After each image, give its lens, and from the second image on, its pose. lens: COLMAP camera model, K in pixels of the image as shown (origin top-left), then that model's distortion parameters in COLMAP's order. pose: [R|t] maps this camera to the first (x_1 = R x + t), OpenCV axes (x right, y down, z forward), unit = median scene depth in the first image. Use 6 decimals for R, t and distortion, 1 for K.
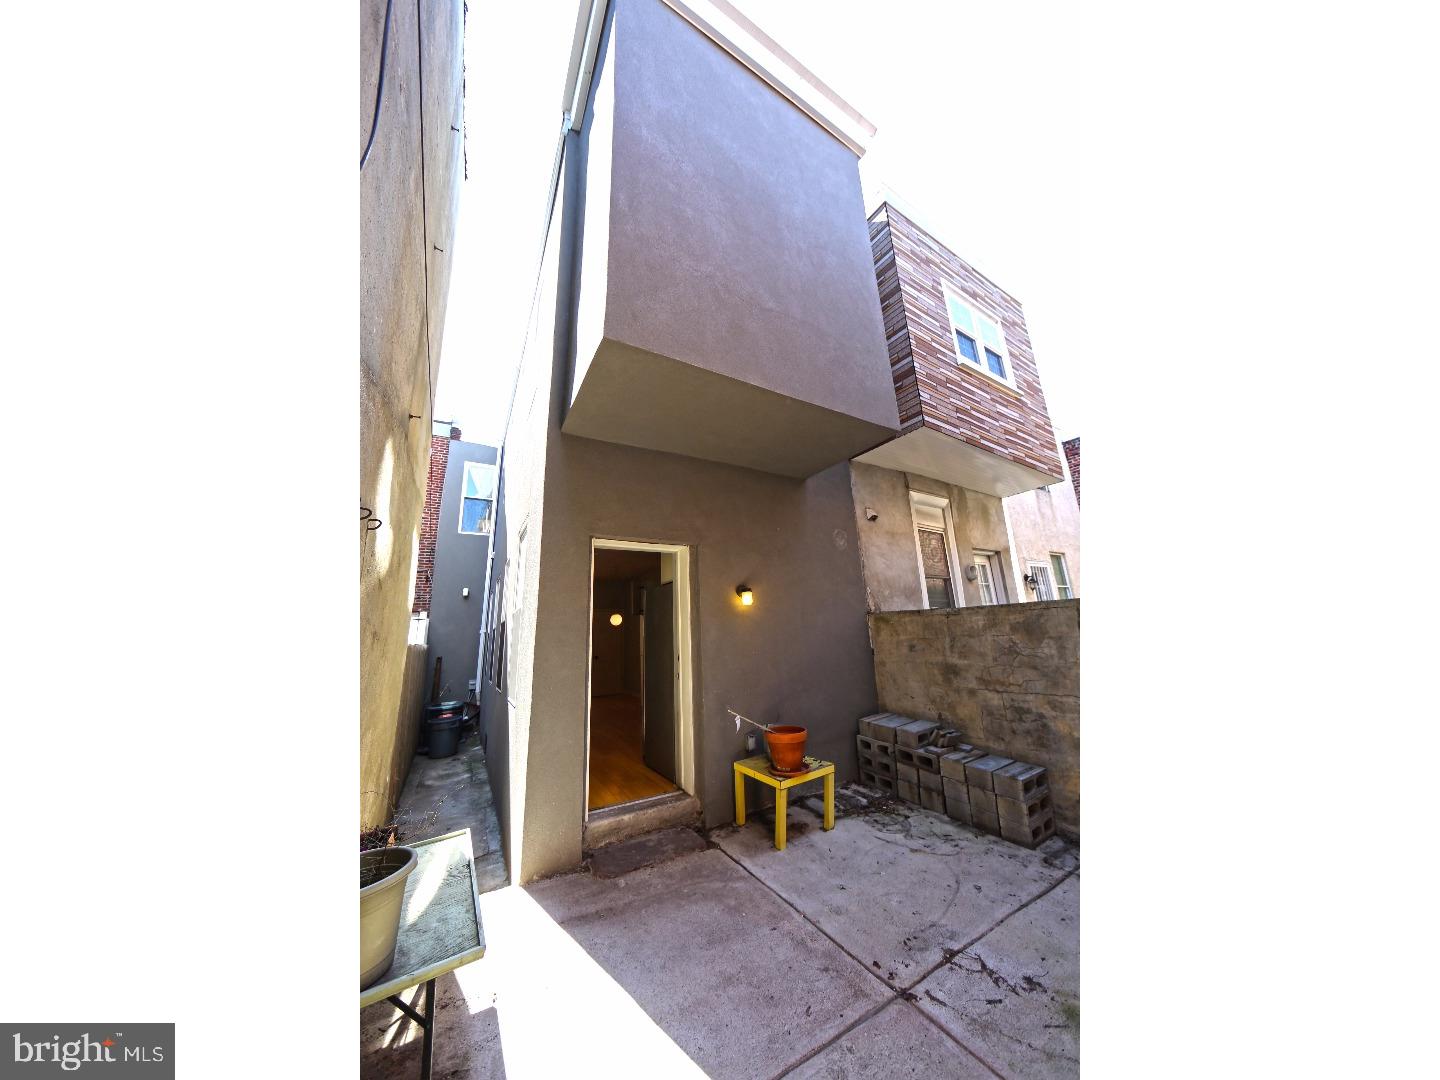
lens RADIAL K [[433.9, 0, 720.0], [0, 433.9, 540.0], [0, 0, 1]] dist [0.000058, -0.000009]
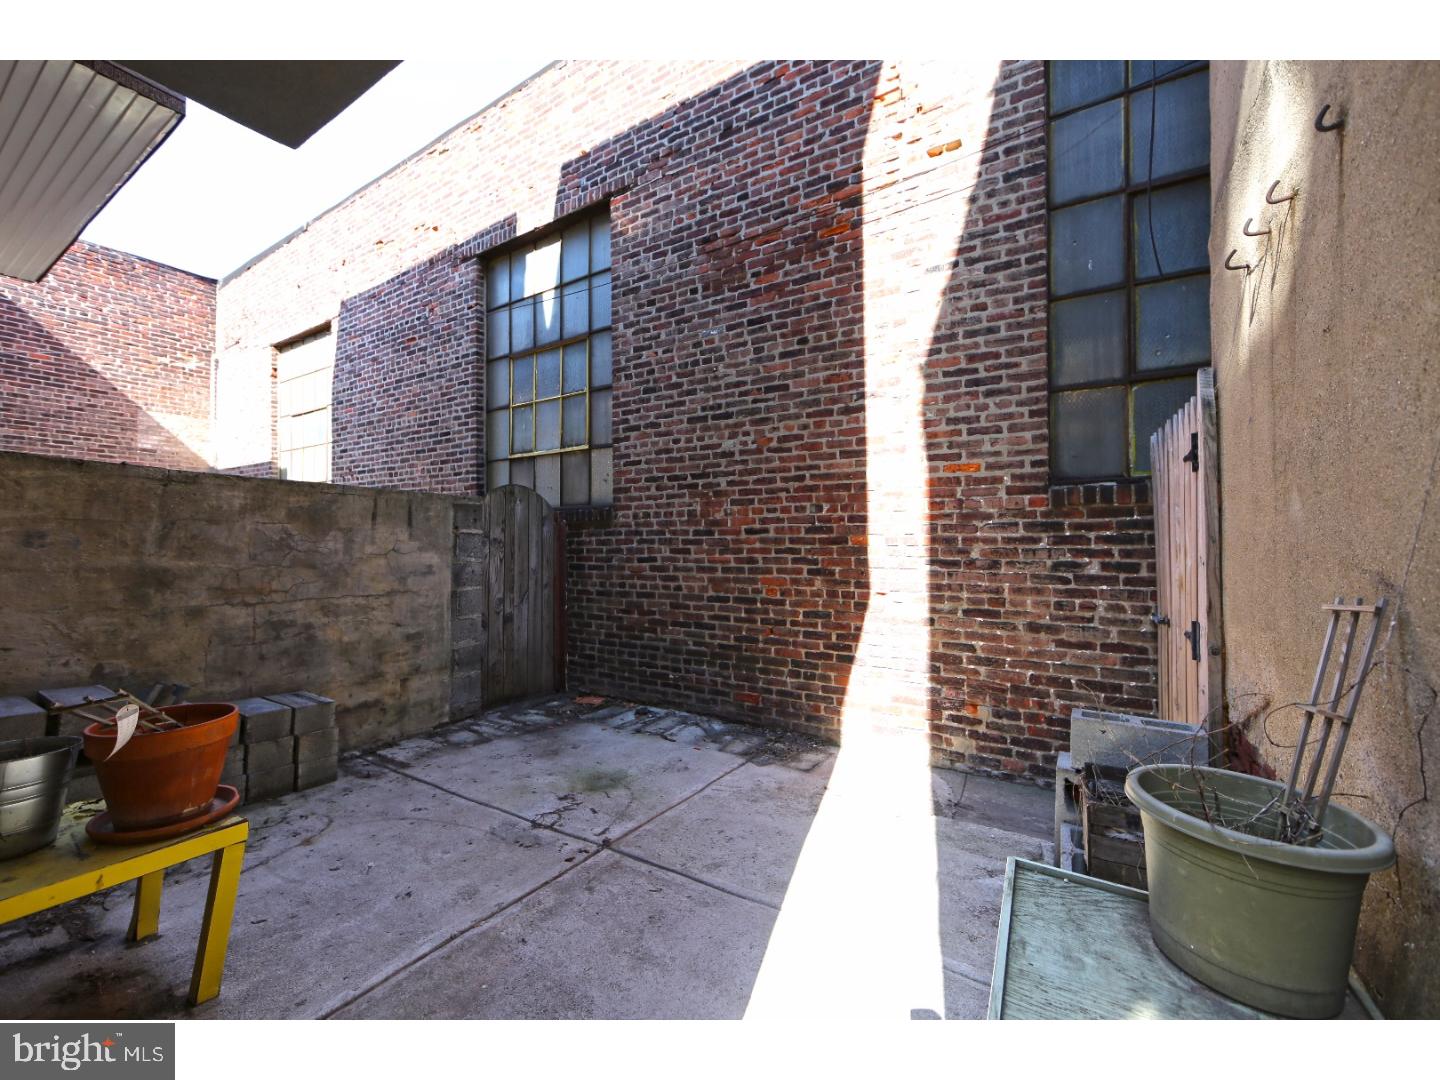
lens RADIAL K [[577.0, 0, 720.0], [0, 577.0, 540.0], [0, 0, 1]] dist [-0.002182, -0.000001]
pose [[-0.473131, 0.057930, 0.879085, -0.588114], [-0.168746, 0.973401, -0.154966, 0.327415], [-0.864680, -0.221661, -0.450771, 0.970673]]
